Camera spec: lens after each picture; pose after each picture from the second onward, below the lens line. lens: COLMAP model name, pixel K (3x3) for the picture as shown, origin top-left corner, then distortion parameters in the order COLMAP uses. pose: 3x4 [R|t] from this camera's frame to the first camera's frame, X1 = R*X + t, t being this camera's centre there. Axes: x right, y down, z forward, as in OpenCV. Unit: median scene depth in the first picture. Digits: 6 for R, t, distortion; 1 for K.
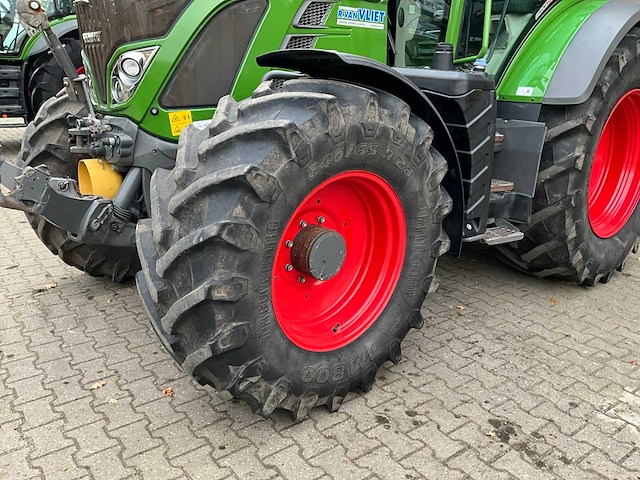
lens RADIAL K [[522.7, 0, 320.0], [0, 522.7, 240.0], [0, 0, 1]] dist [0.104467, -0.182483]
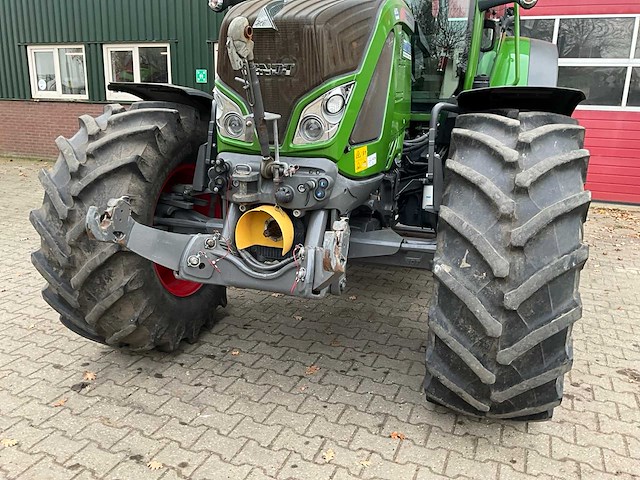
lens RADIAL K [[522.7, 0, 320.0], [0, 522.7, 240.0], [0, 0, 1]] dist [0.104467, -0.182483]
pose [[0.859957, -0.148673, 0.488232, -0.929014], [0.159244, 0.987035, 0.020079, -0.120082], [-0.484887, 0.060481, 0.872483, 0.231607]]
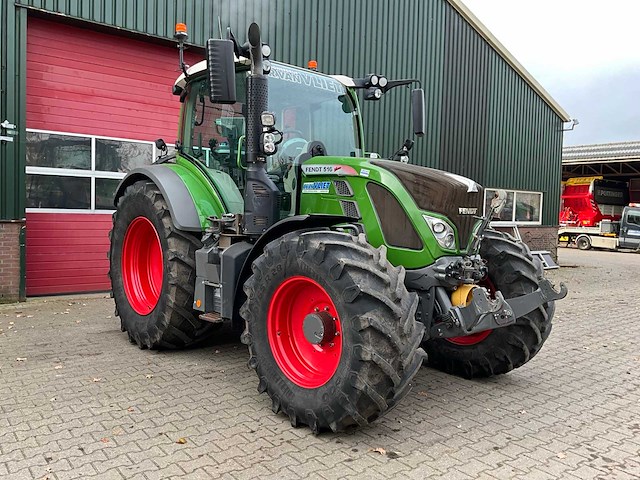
lens RADIAL K [[522.7, 0, 320.0], [0, 522.7, 240.0], [0, 0, 1]] dist [0.104467, -0.182483]
pose [[-0.021498, -0.086476, 0.996022, -2.321502], [0.269073, 0.958993, 0.089068, -0.633383], [-0.962880, 0.269917, 0.002652, 1.640541]]
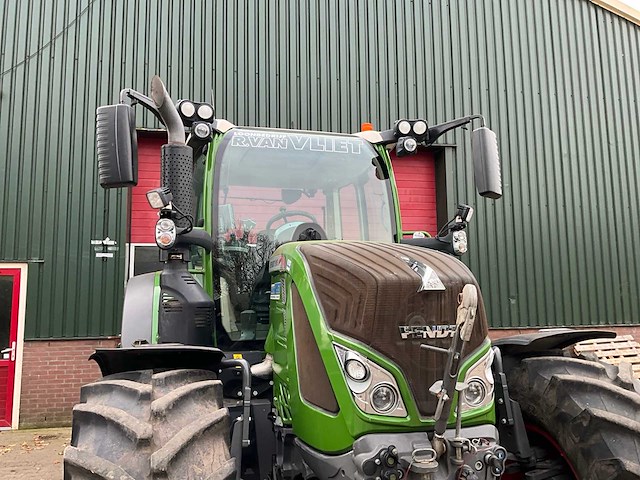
lens RADIAL K [[522.7, 0, 320.0], [0, 522.7, 240.0], [0, 0, 1]] dist [0.104467, -0.182483]
pose [[0.422155, 0.073489, 0.903540, -1.371096], [0.296138, 0.930846, -0.214072, -0.437418], [-0.856789, 0.357945, 0.371198, 0.902466]]
